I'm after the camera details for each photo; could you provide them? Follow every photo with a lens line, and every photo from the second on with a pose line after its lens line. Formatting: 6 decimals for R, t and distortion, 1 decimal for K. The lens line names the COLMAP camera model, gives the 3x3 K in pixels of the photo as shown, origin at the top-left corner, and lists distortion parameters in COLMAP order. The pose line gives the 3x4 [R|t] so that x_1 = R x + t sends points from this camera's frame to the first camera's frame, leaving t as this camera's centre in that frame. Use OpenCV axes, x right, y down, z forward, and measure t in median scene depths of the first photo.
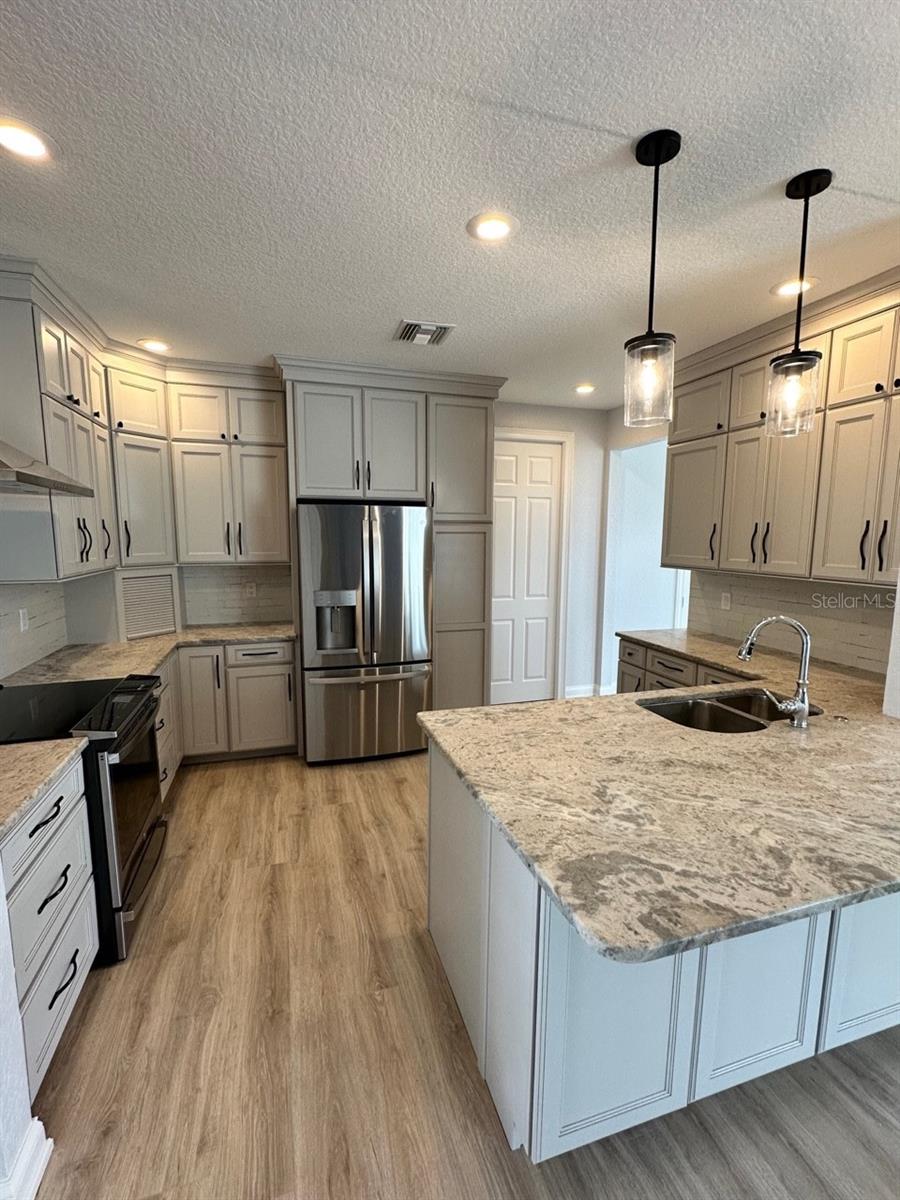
lens RADIAL K [[527.6, 0, 450.6], [0, 527.6, 598.3], [0, 0, 1]] dist [-0.001431, -0.000225]
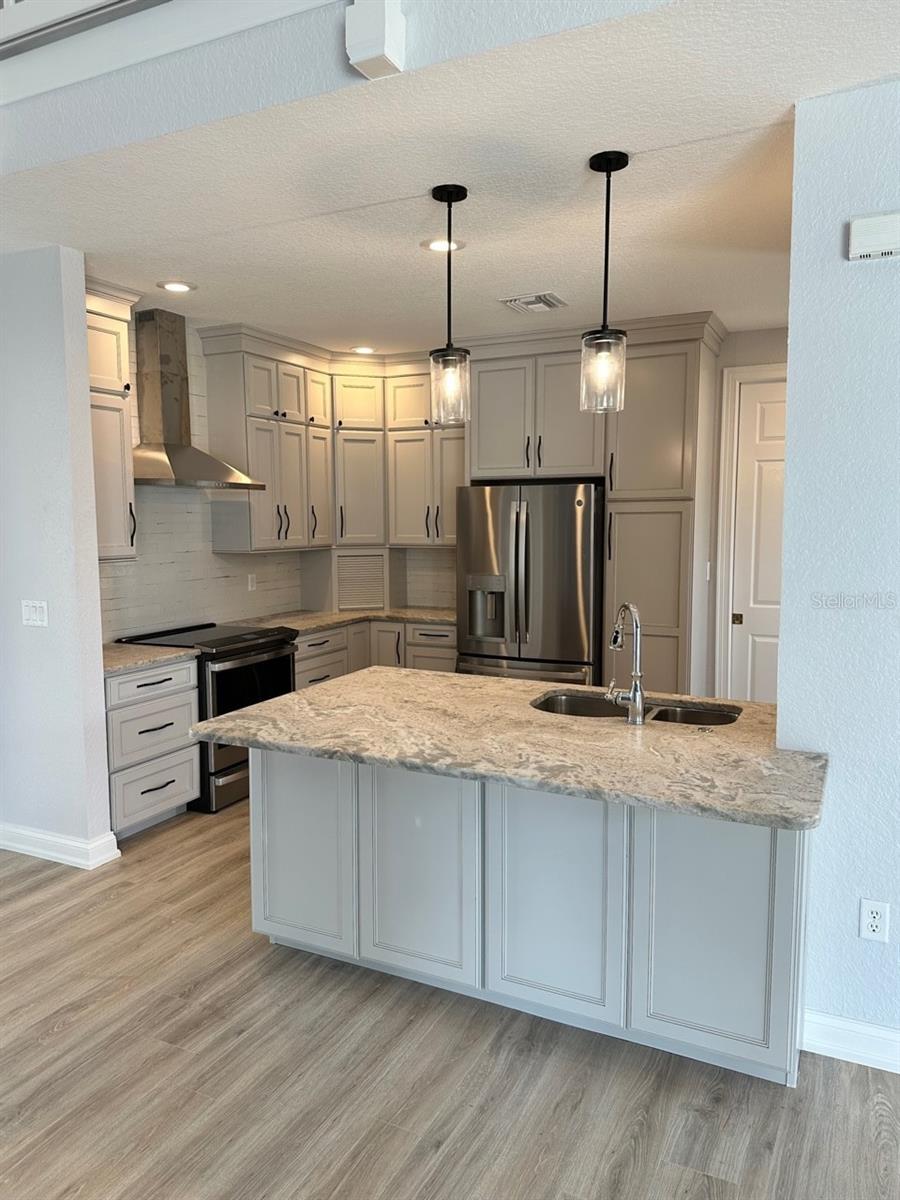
lens RADIAL K [[851.9, 0, 456.6], [0, 851.9, 594.0], [0, 0, 1]] dist [0.097647, 0.000433]
pose [[0.729250, 0.055040, -0.682030, 1.140533], [-0.075271, 0.997163, -0.000010, 0.034090], [0.680095, 0.051345, 0.731324, -0.242887]]
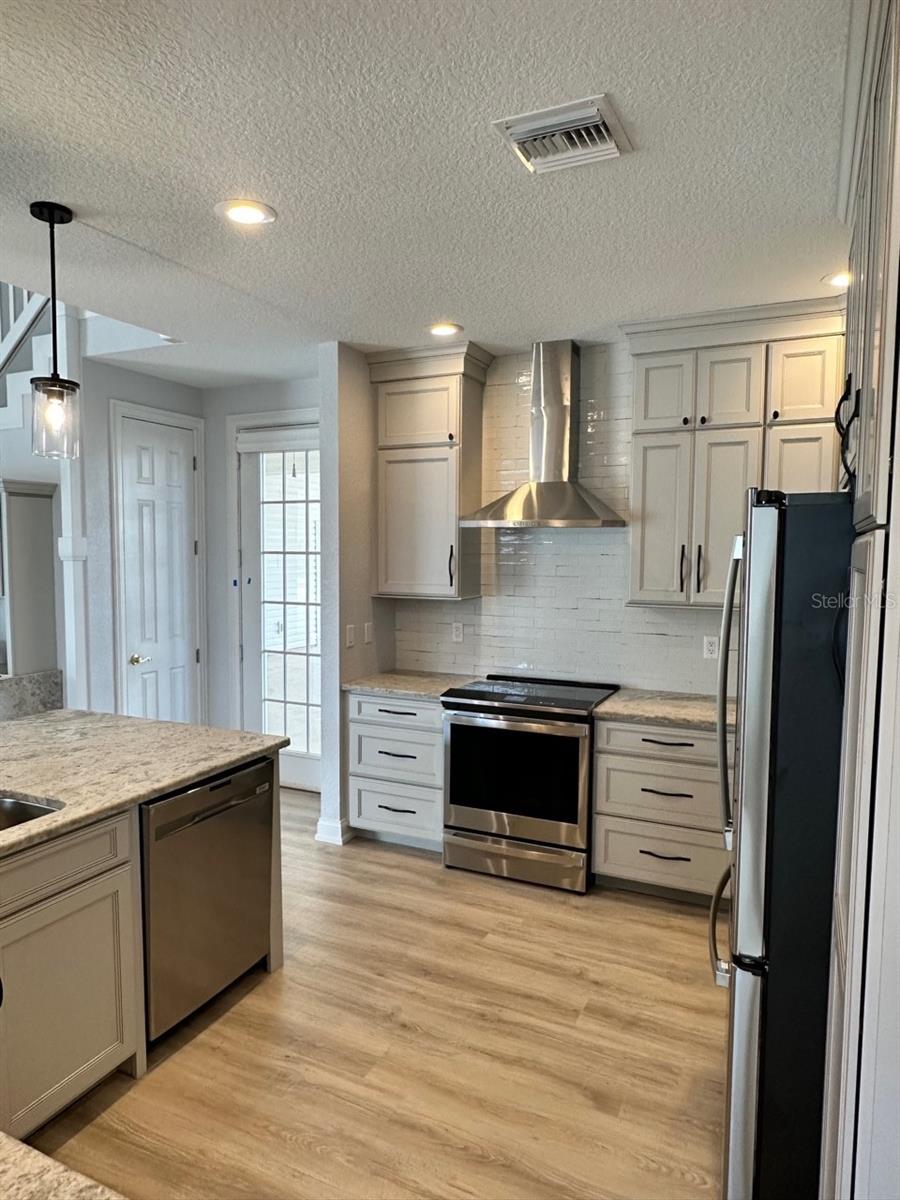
lens RADIAL K [[777.8, 0, 442.2], [0, 777.8, 609.4], [0, 0, 1]] dist [0.006151, 0.000564]
pose [[-0.687844, 0.047394, -0.724309, 0.660598], [-0.096878, 0.982944, 0.156319, -0.233913], [0.719364, 0.177693, -0.671521, 1.784359]]
